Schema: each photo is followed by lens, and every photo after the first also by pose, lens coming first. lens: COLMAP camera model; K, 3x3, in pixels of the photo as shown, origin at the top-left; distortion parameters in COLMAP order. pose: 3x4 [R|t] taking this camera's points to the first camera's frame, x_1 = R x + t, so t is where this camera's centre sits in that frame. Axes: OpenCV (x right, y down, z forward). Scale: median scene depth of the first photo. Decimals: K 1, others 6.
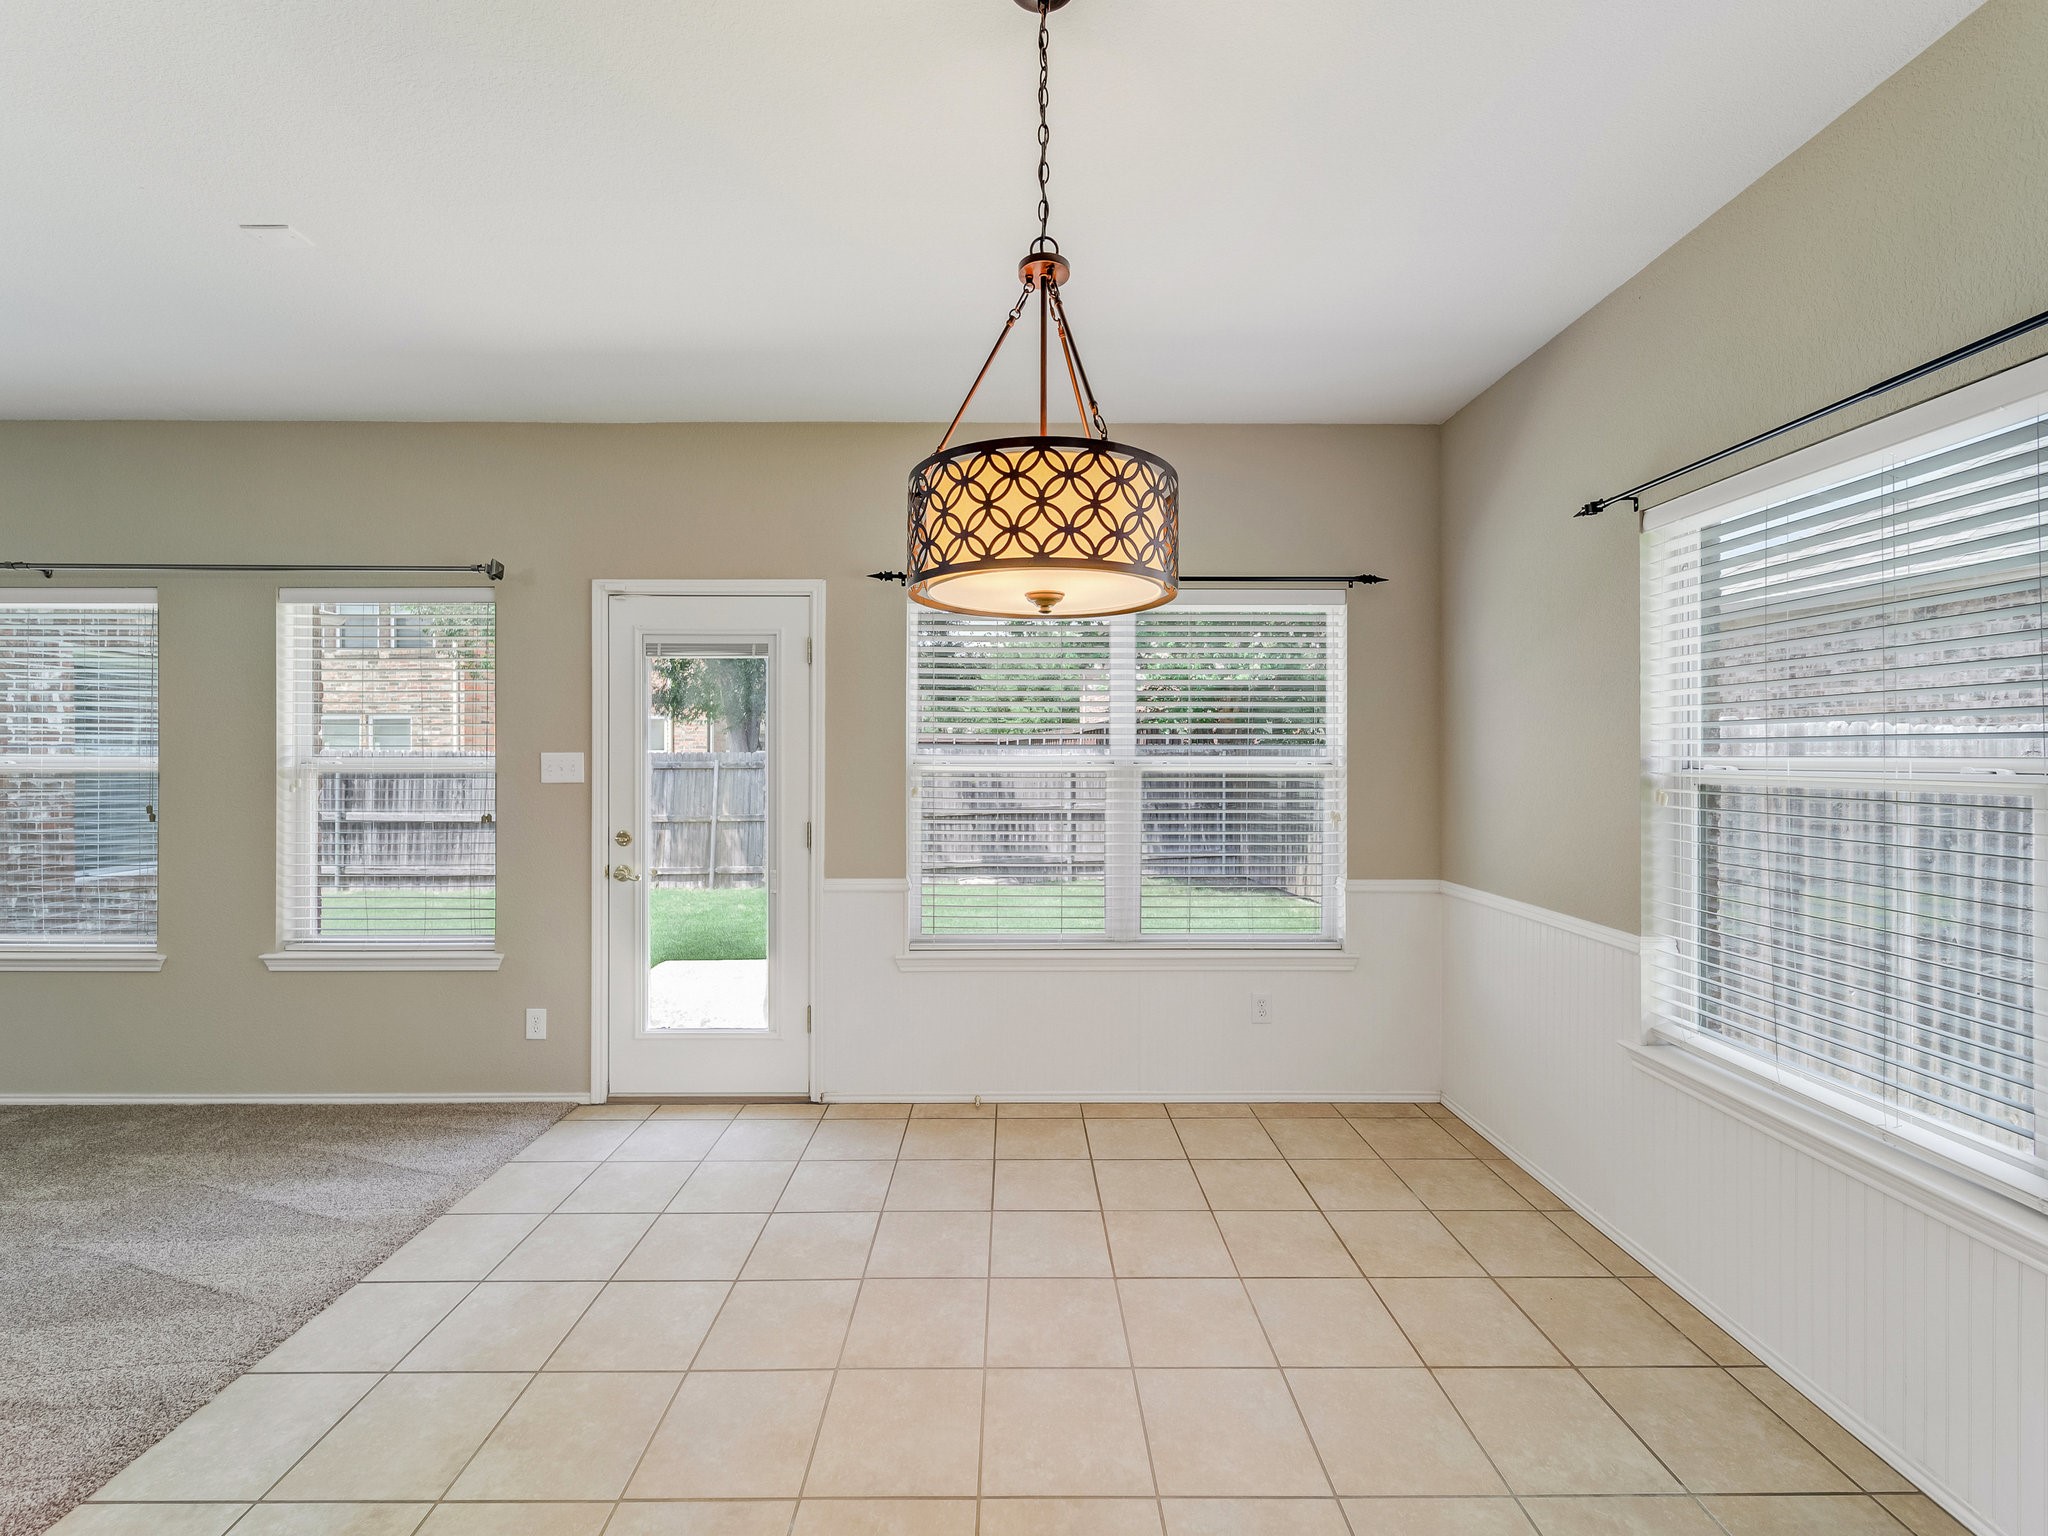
lens RADIAL K [[819.9, 0, 1015.6], [0, 819.9, 765.3], [0, 0, 1]] dist [0.003831, -0.000097]
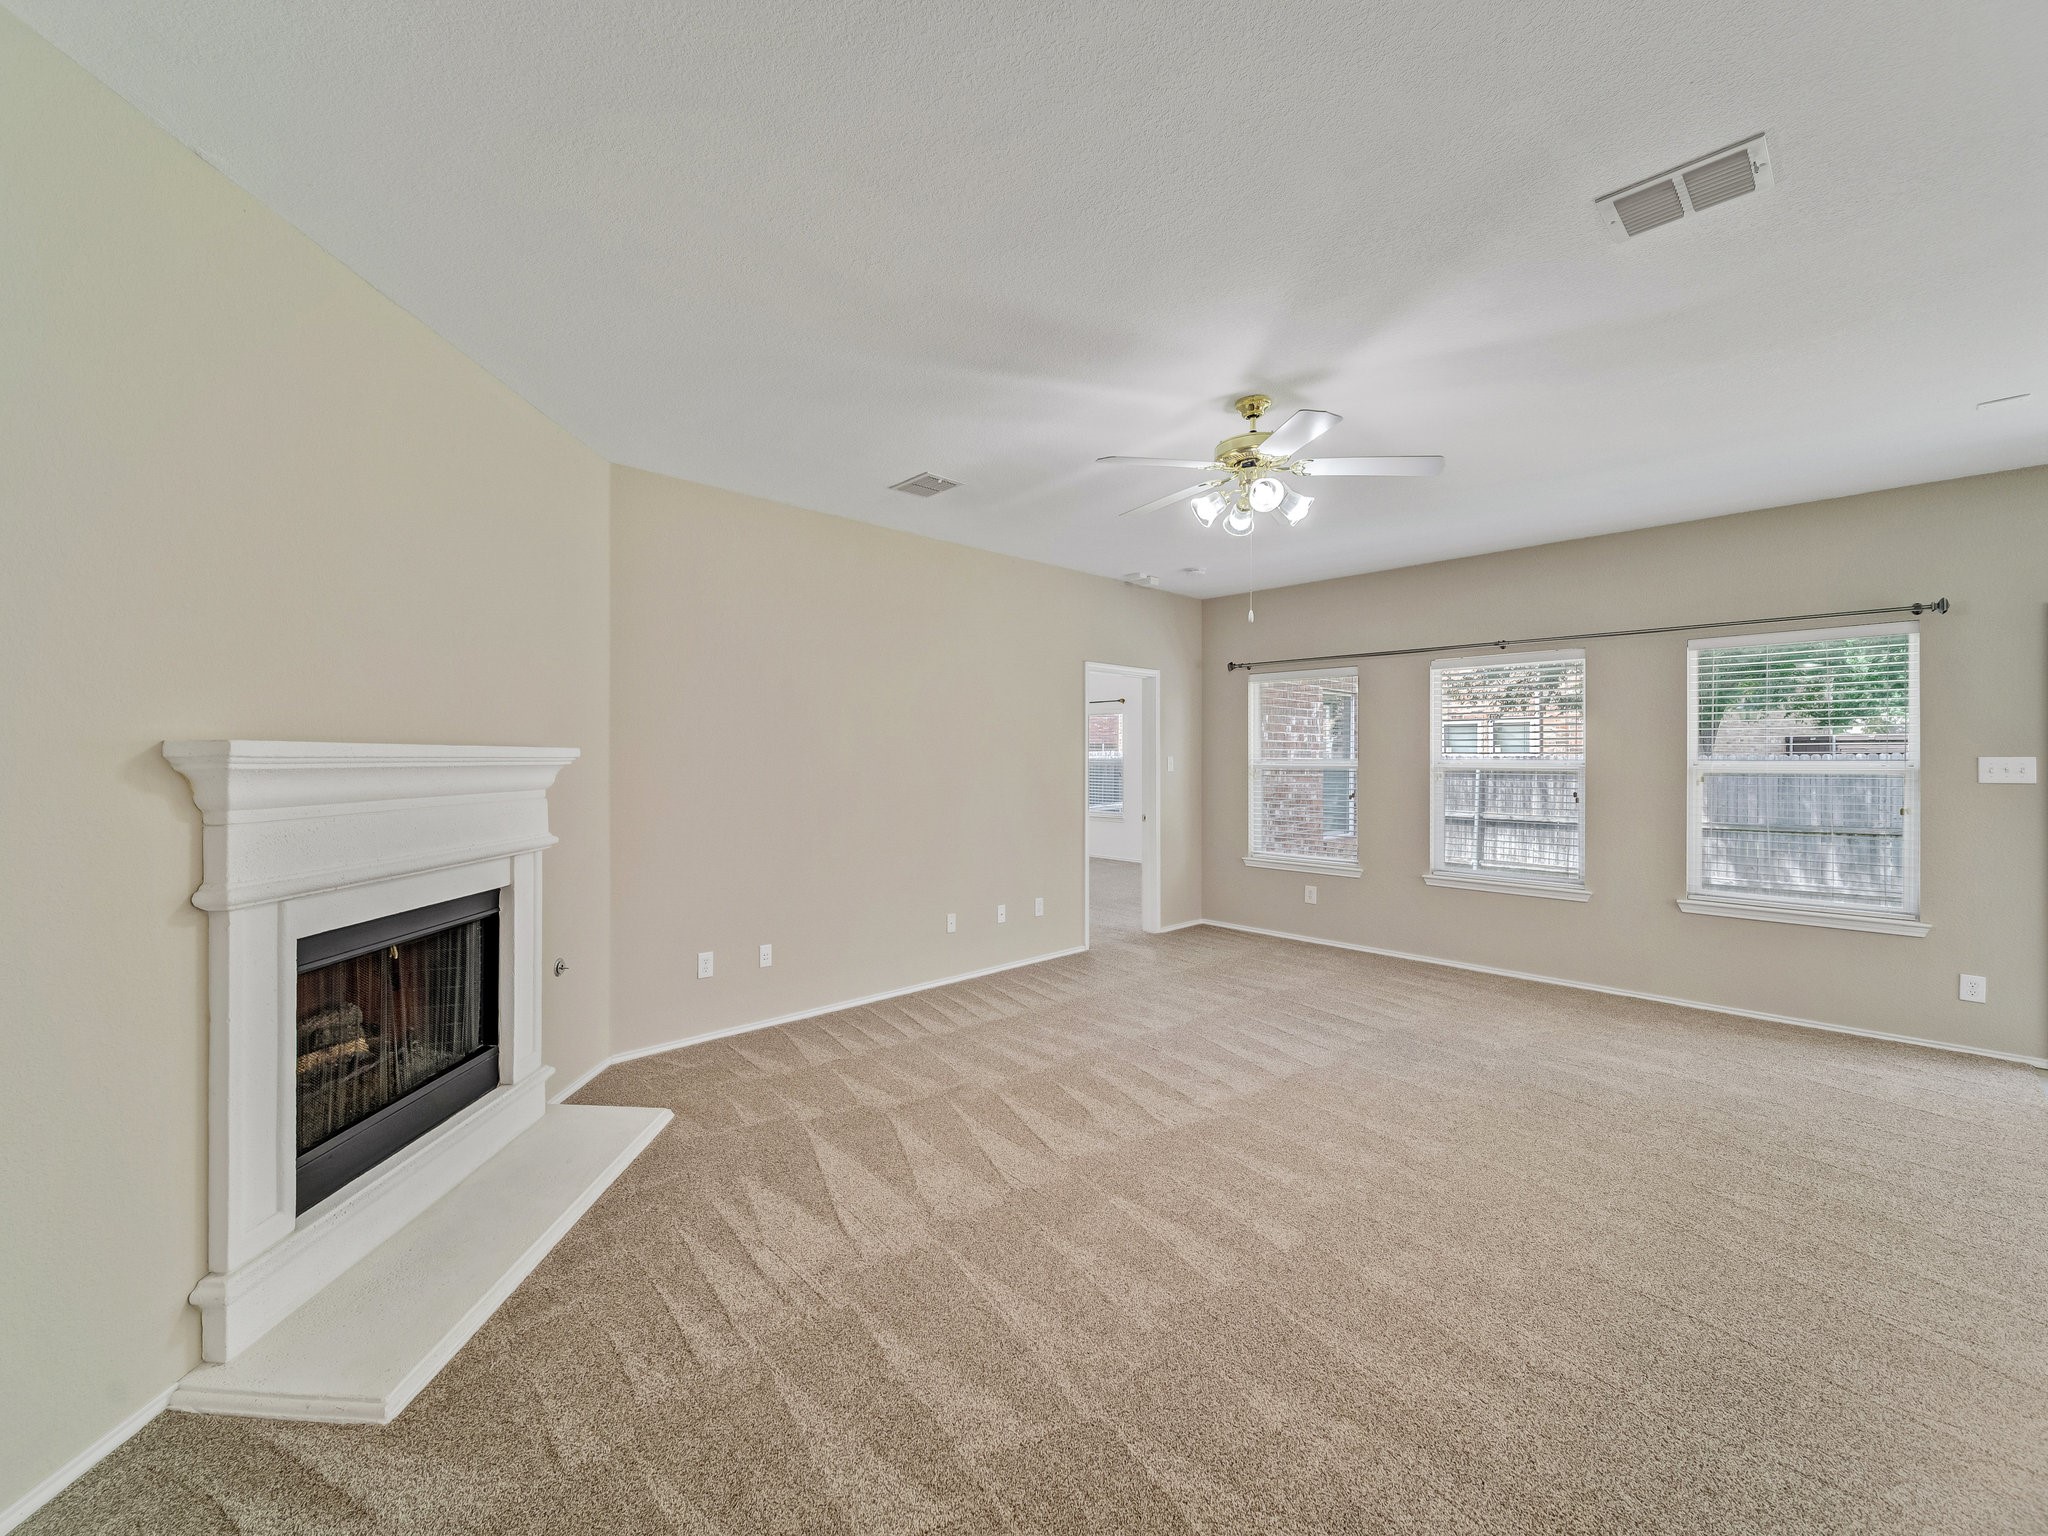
lens RADIAL K [[854.9, 0, 991.6], [0, 854.9, 764.7], [0, 0, 1]] dist [0.020315, -0.000243]
pose [[0.672860, 0.006169, -0.739744, -0.587261], [-0.007323, 0.999972, 0.001678, 0.002546], [0.739733, 0.004288, 0.672887, -0.865410]]
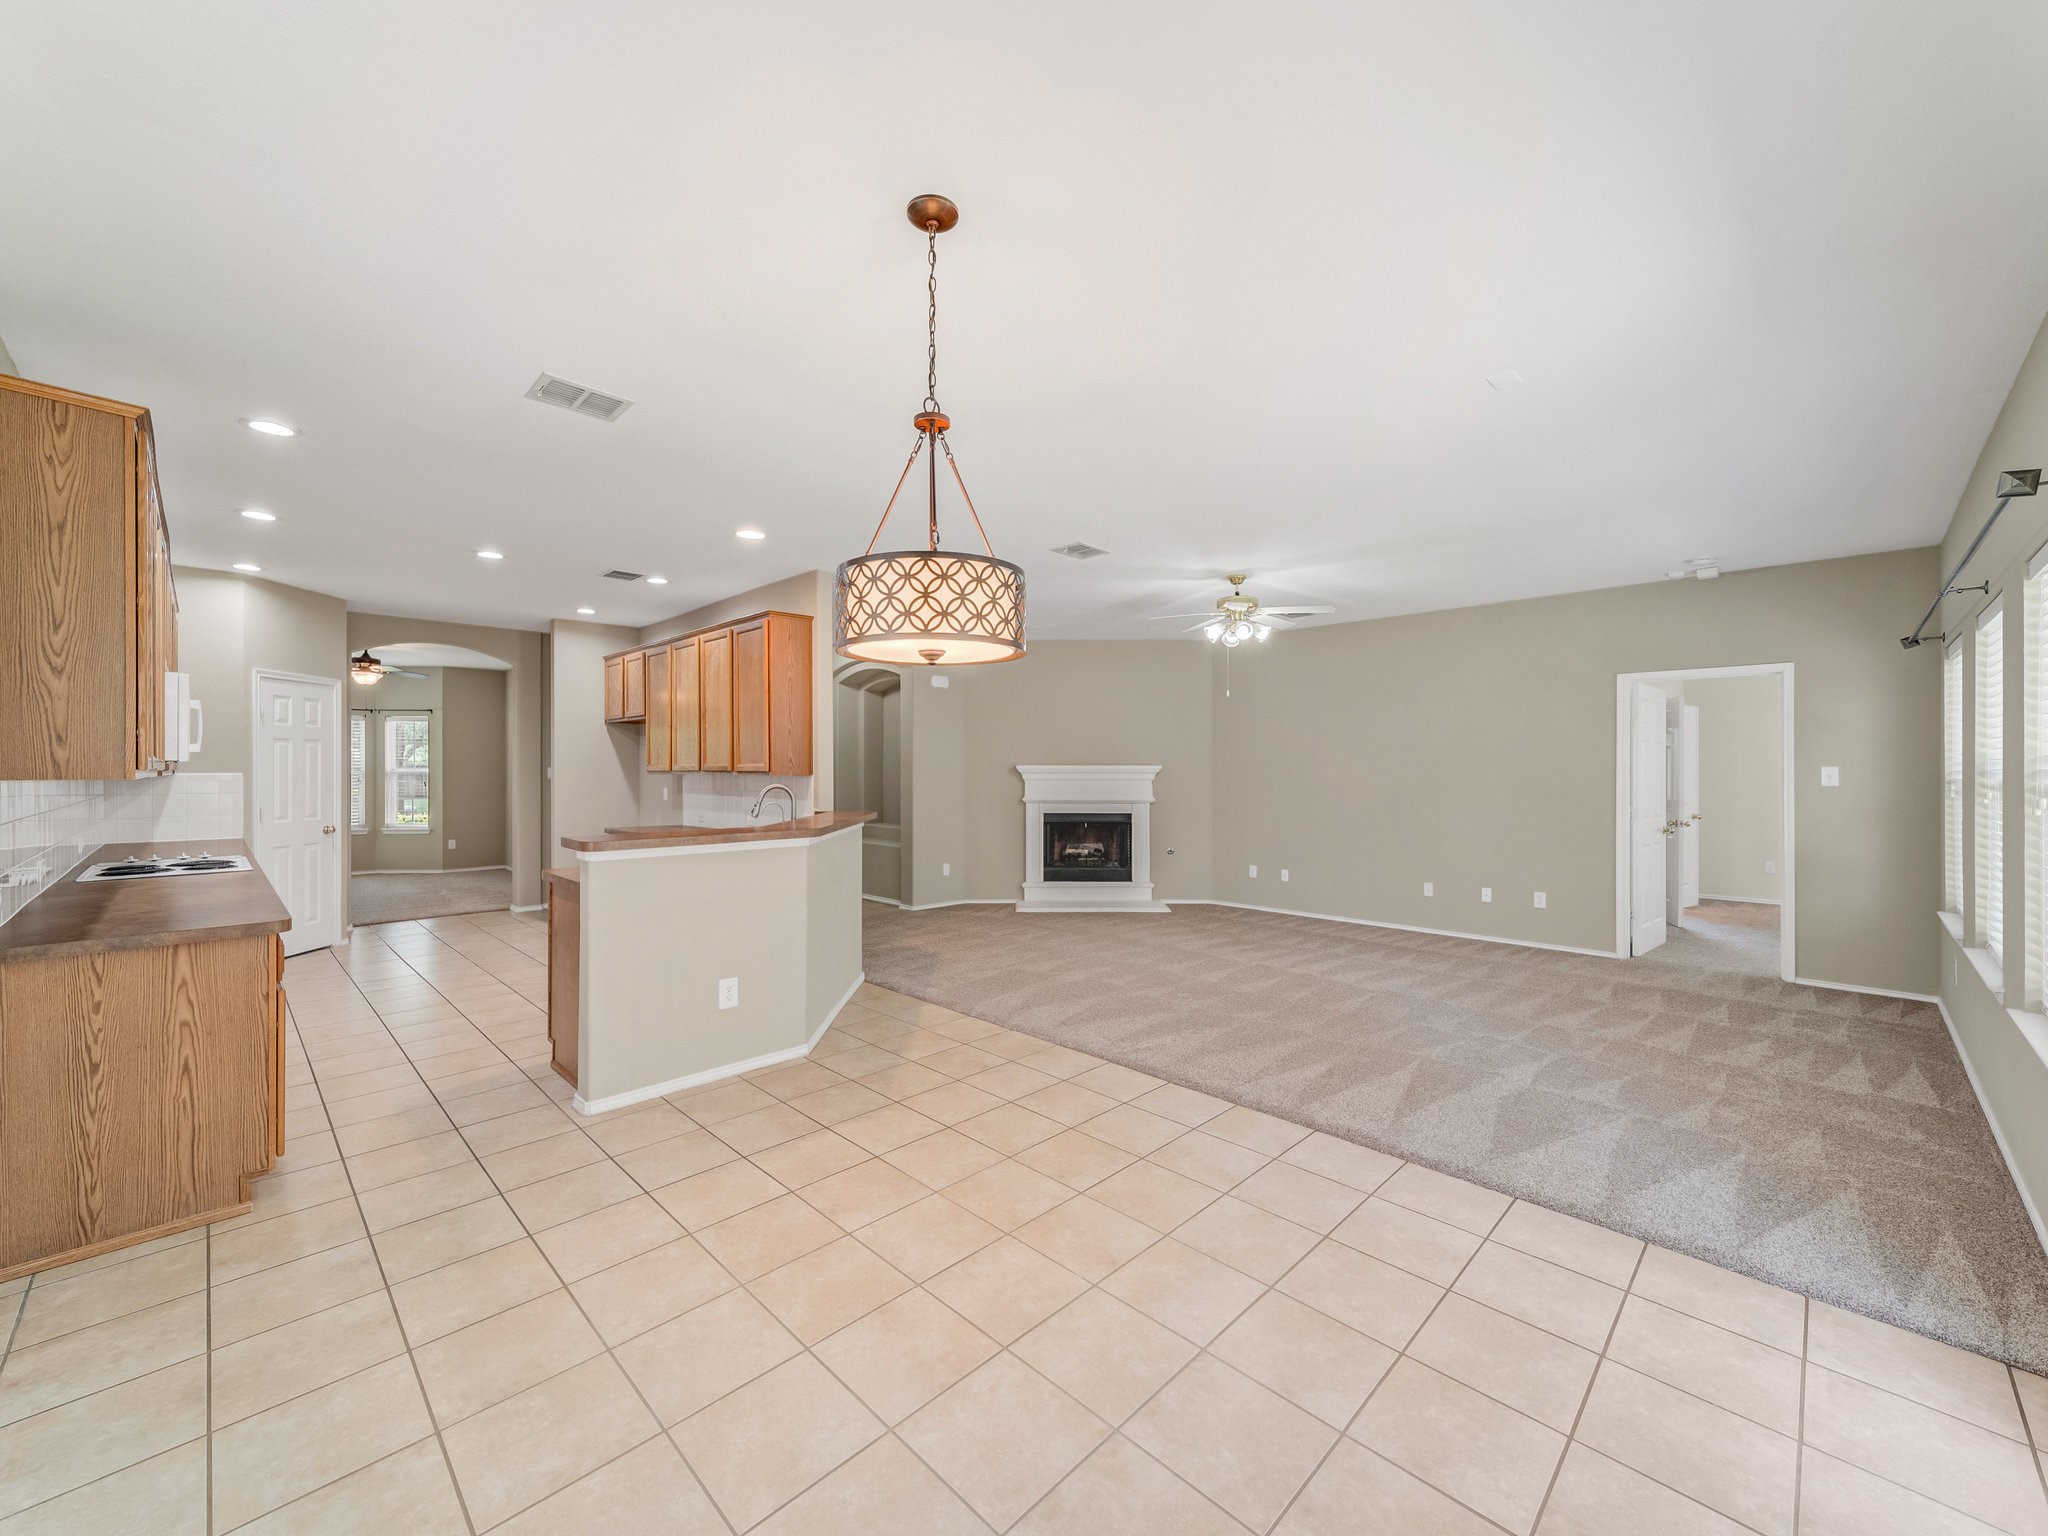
lens RADIAL K [[819.9, 0, 1003.6], [0, 819.9, 766.8], [0, 0, 1]] dist [0.003831, -0.000097]
pose [[-0.724436, -0.002316, -0.689338, 0.405430], [-0.005594, 0.999981, 0.002519, -0.010251], [0.689320, 0.005681, -0.724435, 0.912143]]
